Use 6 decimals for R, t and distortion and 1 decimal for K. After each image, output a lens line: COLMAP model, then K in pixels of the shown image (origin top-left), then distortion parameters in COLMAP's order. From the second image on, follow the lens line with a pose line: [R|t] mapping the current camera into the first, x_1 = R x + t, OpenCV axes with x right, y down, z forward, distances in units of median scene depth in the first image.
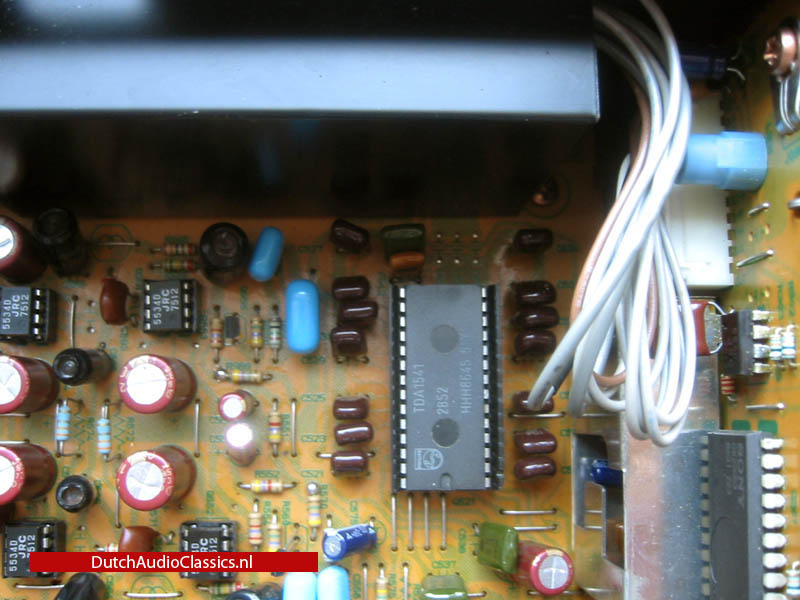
lens RADIAL K [[837.4, 0, 397.2], [0, 837.4, 326.6], [0, 0, 1]] dist [-0.122212, 0.053261]
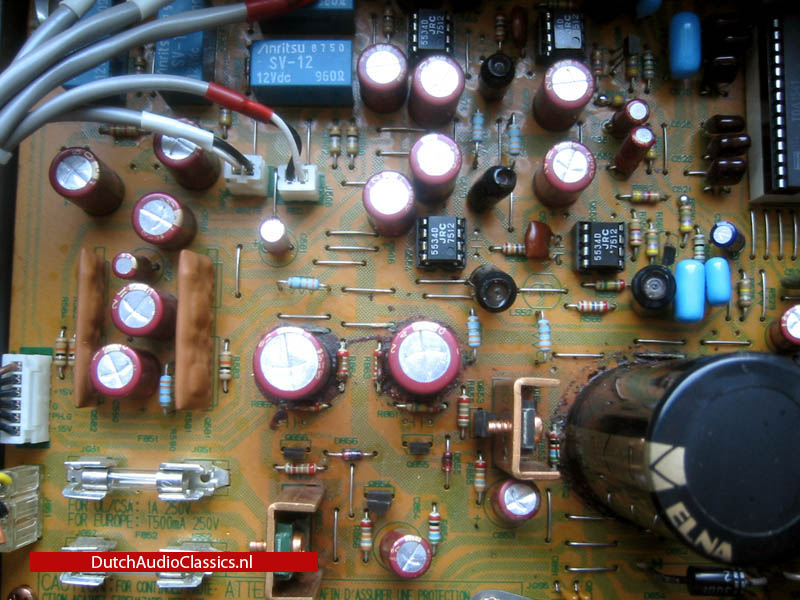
lens RADIAL K [[837.4, 0, 397.2], [0, 837.4, 326.6], [0, 0, 1]] dist [-0.122212, 0.053261]
pose [[0.998834, 0.022162, -0.042901, -0.444781], [-0.020540, 0.999071, 0.037884, 0.335826], [0.043700, -0.036959, 0.998361, -0.142619]]
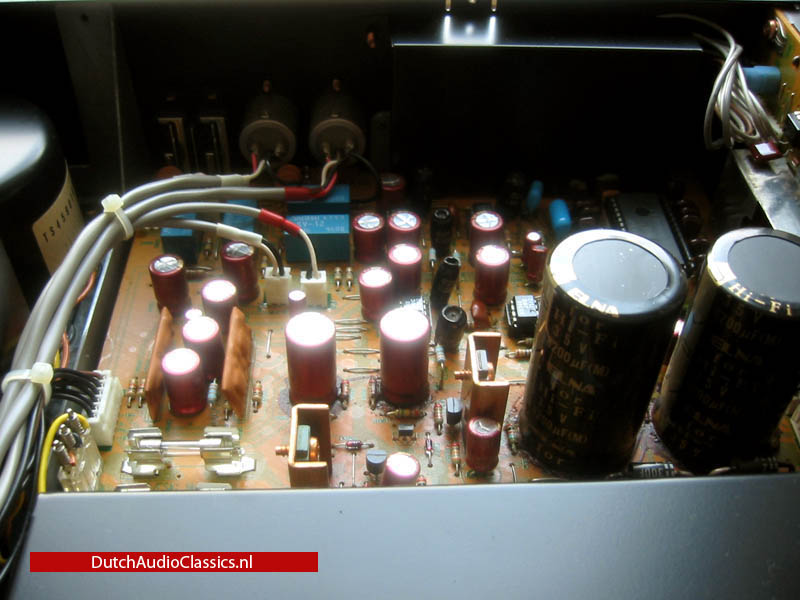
lens RADIAL K [[837.4, 0, 397.2], [0, 837.4, 326.6], [0, 0, 1]] dist [-0.122212, 0.053261]
pose [[0.998997, -0.044537, -0.004729, -0.459552], [0.031960, 0.782872, -0.621362, 1.263296], [0.031376, 0.620587, 0.783509, -0.266776]]
